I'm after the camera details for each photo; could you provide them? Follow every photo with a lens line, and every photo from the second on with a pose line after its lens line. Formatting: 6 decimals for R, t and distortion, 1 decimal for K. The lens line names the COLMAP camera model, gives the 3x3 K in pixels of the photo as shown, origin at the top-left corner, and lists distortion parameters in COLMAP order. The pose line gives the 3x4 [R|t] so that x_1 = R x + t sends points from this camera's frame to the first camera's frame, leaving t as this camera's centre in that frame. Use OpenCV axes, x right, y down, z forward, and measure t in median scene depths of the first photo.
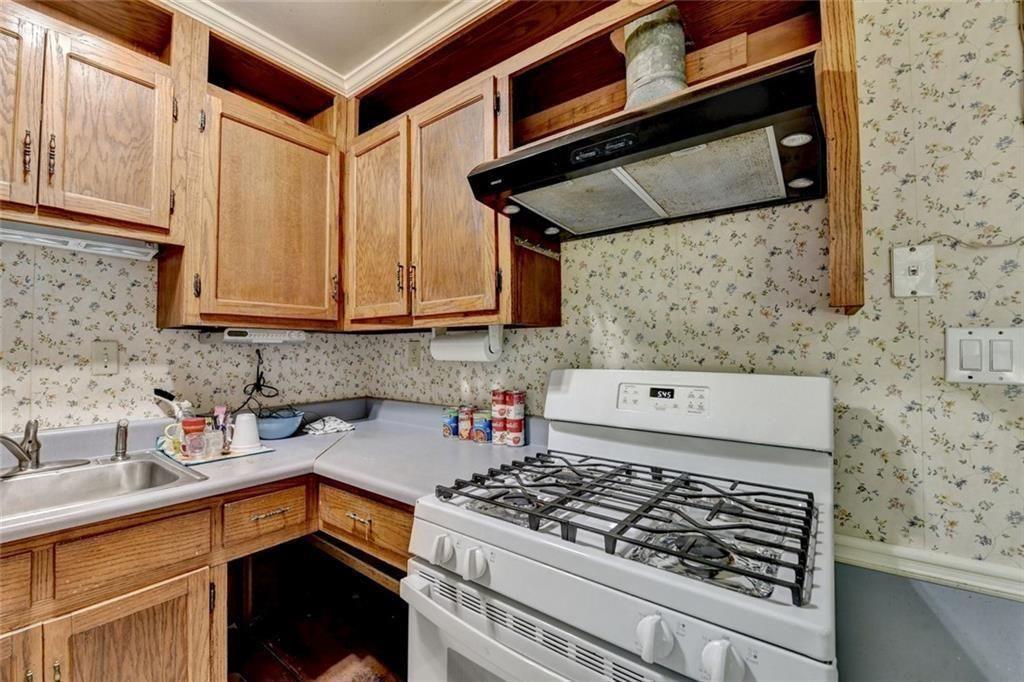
lens RADIAL K [[425.1, 0, 511.5], [0, 425.1, 342.8], [0, 0, 1]] dist [-0.023599, -0.000138]
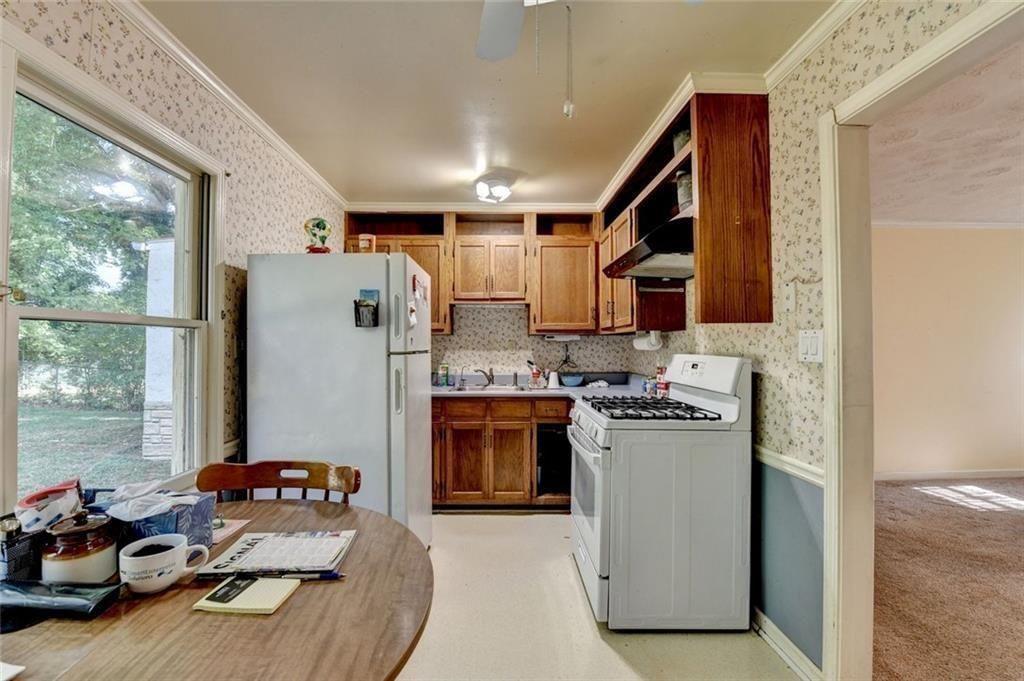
lens RADIAL K [[436.7, 0, 504.0], [0, 436.7, 344.5], [0, 0, 1]] dist [-0.000384, -0.000109]
pose [[0.617739, -0.002611, -0.786379, 1.123359], [0.013582, 0.999881, 0.007349, -0.003560], [0.786266, -0.015221, 0.617701, -0.717566]]
